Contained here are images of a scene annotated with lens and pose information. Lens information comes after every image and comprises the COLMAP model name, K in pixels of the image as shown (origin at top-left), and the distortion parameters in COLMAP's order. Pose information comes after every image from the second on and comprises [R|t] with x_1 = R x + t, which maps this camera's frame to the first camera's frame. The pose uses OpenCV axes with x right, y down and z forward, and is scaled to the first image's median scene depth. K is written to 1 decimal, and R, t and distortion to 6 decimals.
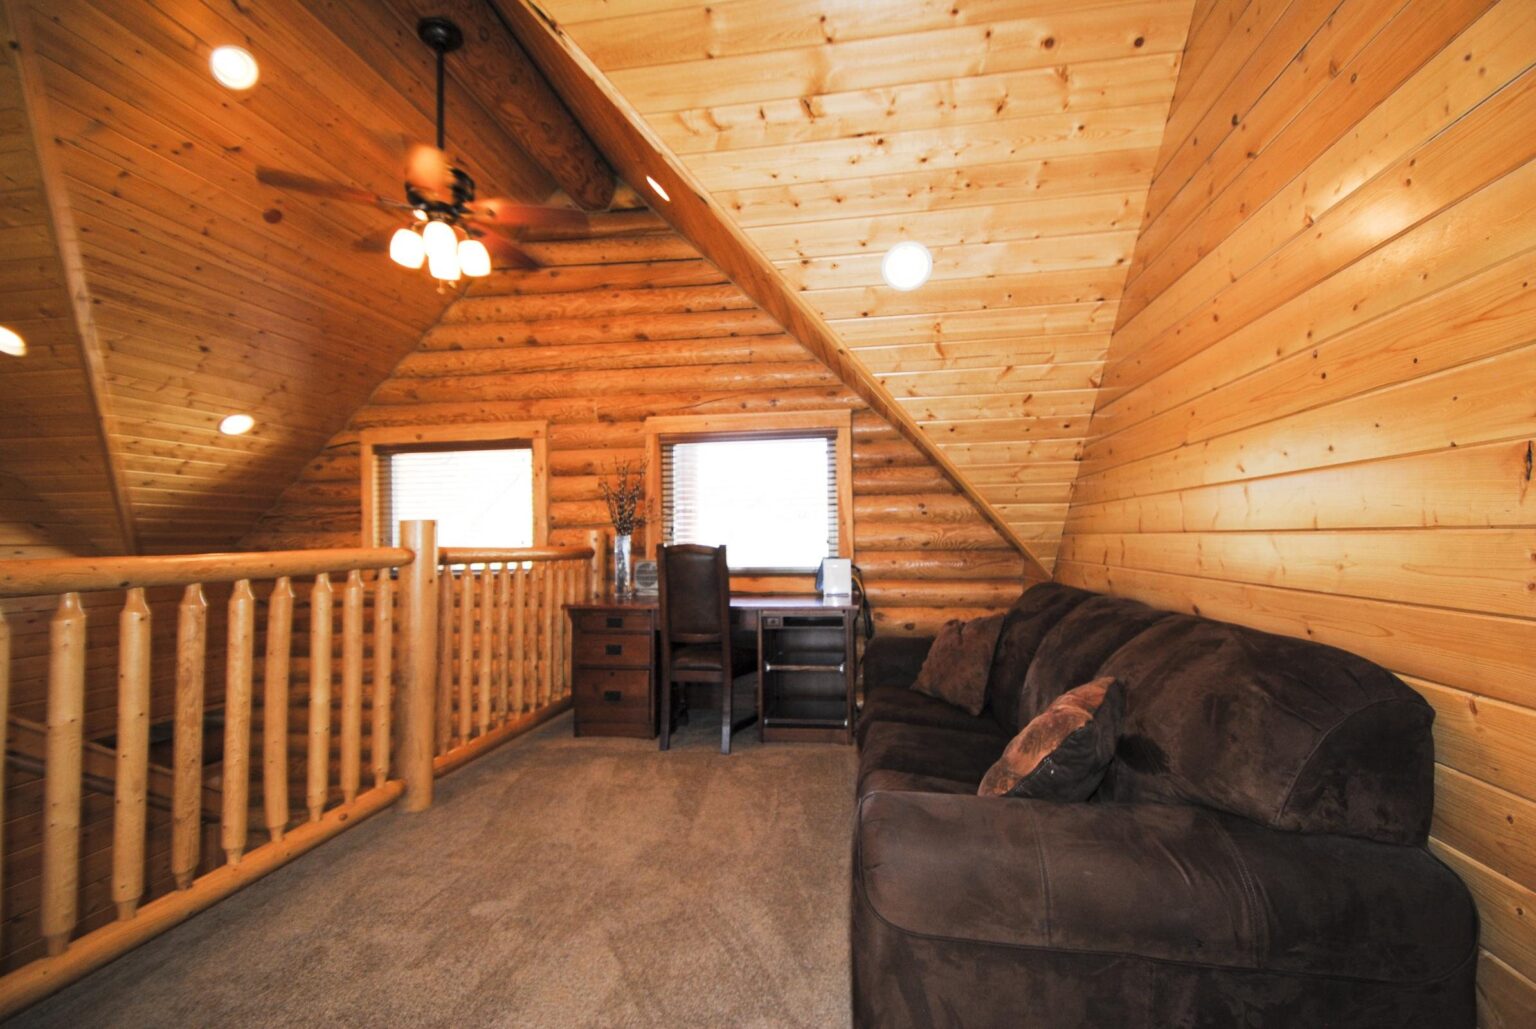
lens RADIAL K [[674.3, 0, 777.6], [0, 674.3, 512.2], [0, 0, 1]] dist [0.022109, -0.021081]
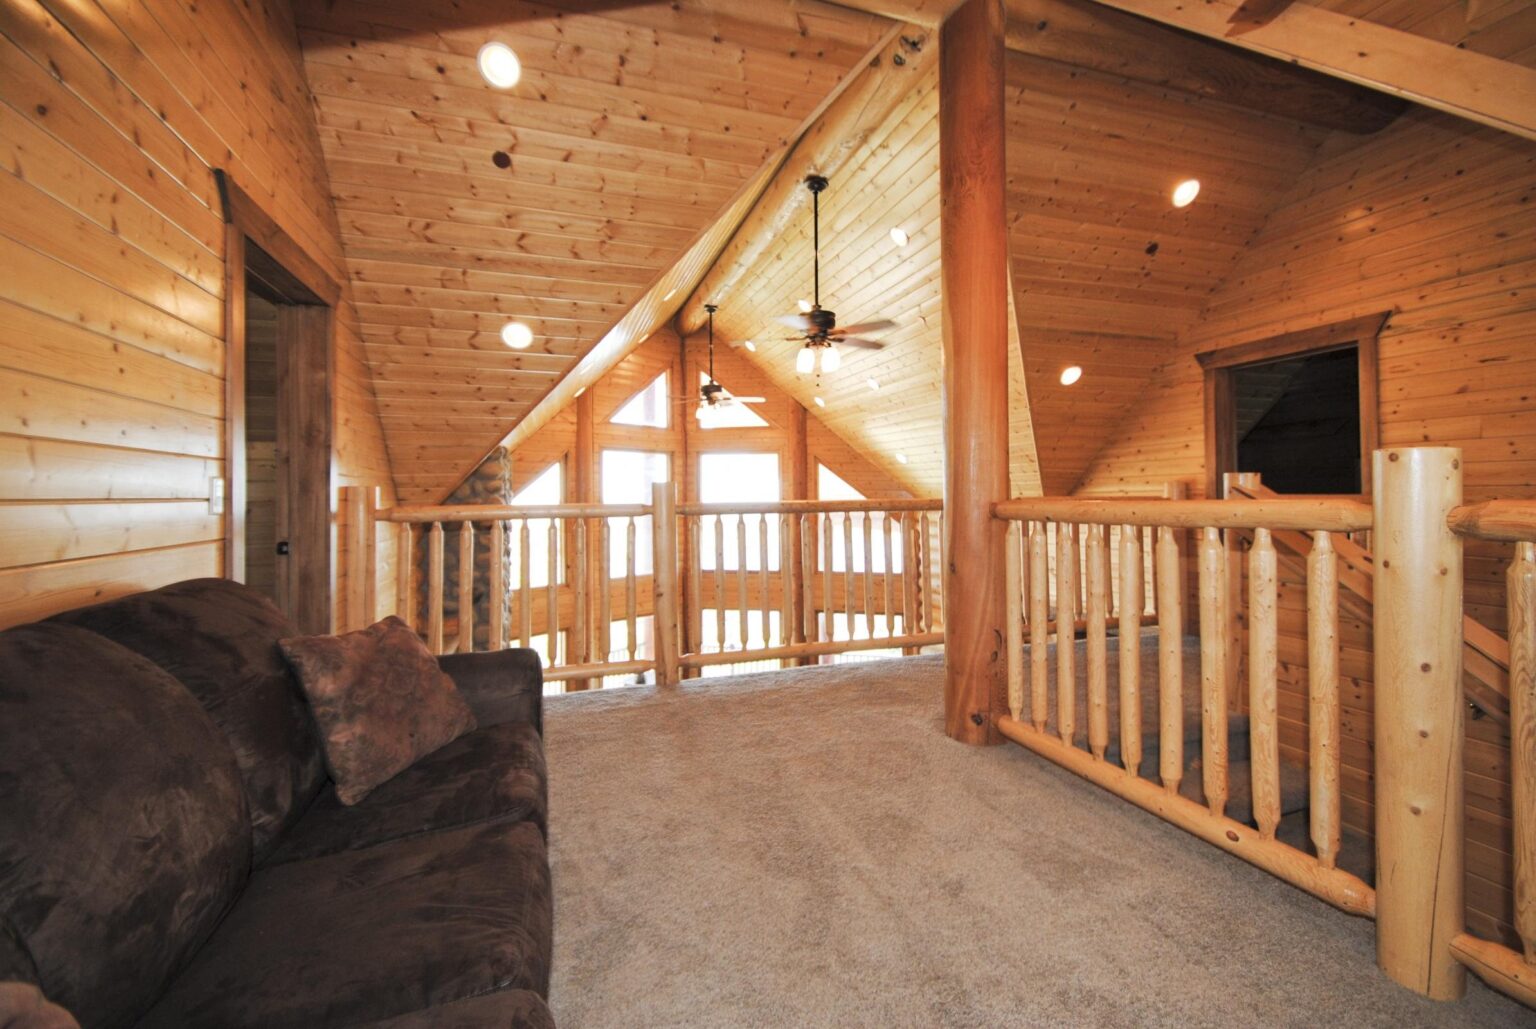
lens RADIAL K [[674.3, 0, 777.6], [0, 674.3, 512.2], [0, 0, 1]] dist [0.022109, -0.021081]
pose [[-0.882618, 0.027903, -0.469261, 0.259386], [0.021079, 0.999582, 0.019791, 0.031935], [0.469617, 0.007576, -0.882838, 1.710894]]
